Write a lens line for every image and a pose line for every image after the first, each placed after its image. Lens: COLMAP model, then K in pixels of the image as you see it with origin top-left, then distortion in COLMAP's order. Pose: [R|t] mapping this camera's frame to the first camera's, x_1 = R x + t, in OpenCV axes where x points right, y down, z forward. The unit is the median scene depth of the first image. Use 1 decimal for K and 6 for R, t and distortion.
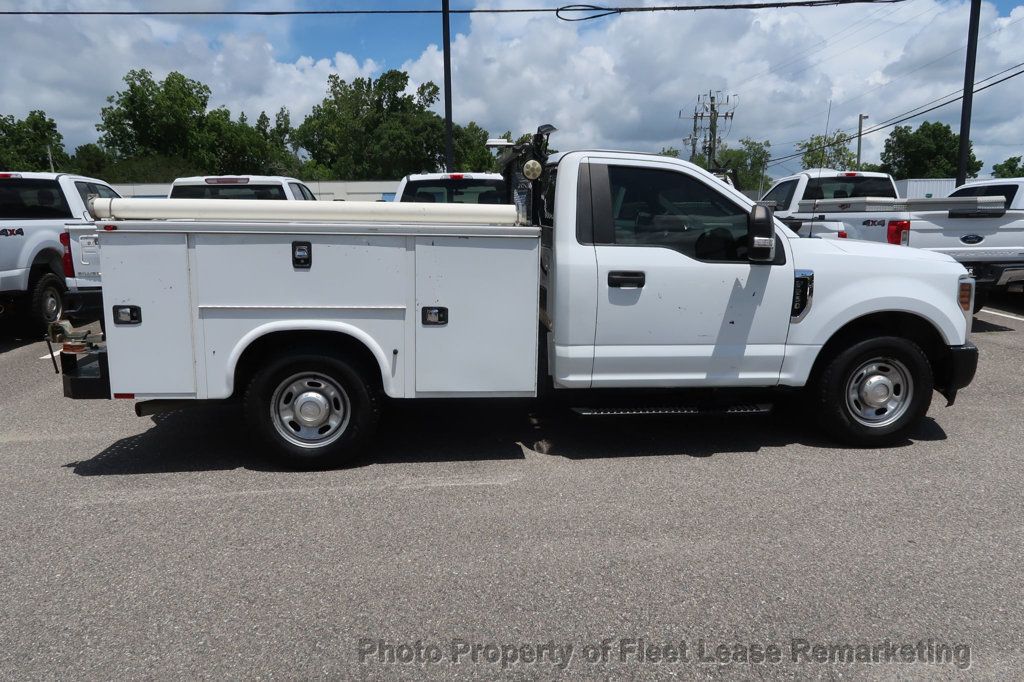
lens RADIAL K [[709.1, 0, 504.2], [0, 709.1, 343.9], [0, 0, 1]] dist [-0.025879, 0.002210]
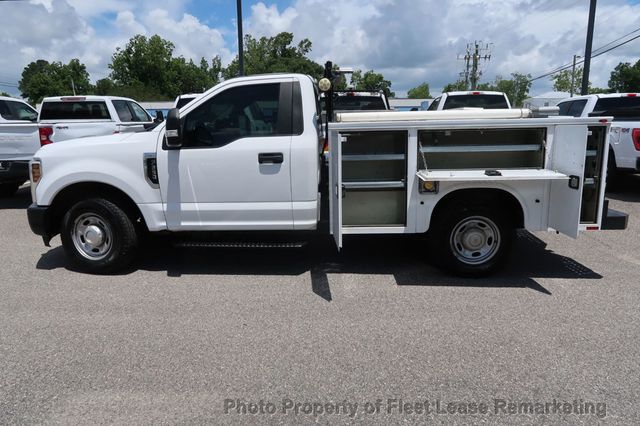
lens RADIAL K [[443.2, 0, 327.9], [0, 443.2, 211.1], [0, 0, 1]] dist [-0.025879, 0.002210]
pose [[0.994760, 0.022398, -0.099758, 0.629281], [-0.020718, 0.999626, 0.017839, -0.003780], [0.100120, -0.015679, 0.994852, 0.083528]]
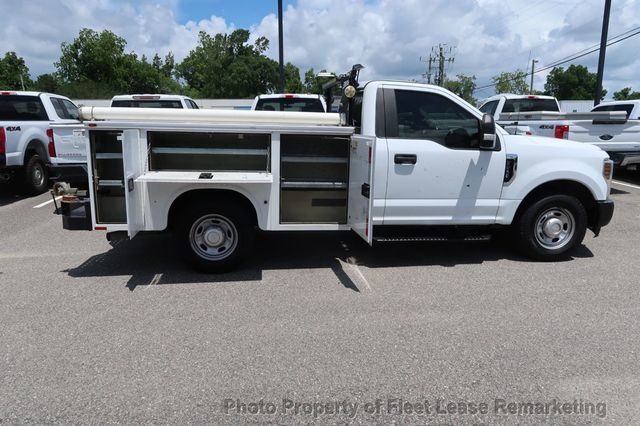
lens RADIAL K [[443.2, 0, 314.9], [0, 443.2, 213.6], [0, 0, 1]] dist [-0.025879, 0.002210]
pose [[0.999871, 0.004264, 0.015503, -0.045557], [-0.004657, 0.999665, 0.025450, 0.008909], [-0.015389, -0.025519, 0.999556, -0.026984]]
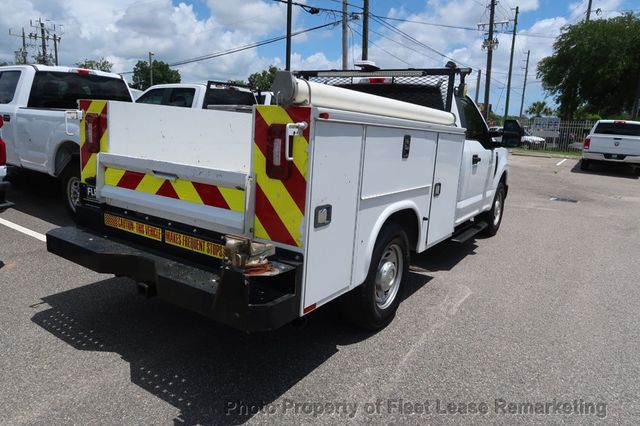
lens RADIAL K [[443.2, 0, 320.5], [0, 443.2, 215.3], [0, 0, 1]] dist [-0.025879, 0.002210]
pose [[0.625248, -0.125446, 0.770278, -0.757437], [0.088757, 0.992023, 0.089513, -0.072075], [-0.775362, 0.012399, 0.631395, 0.513210]]
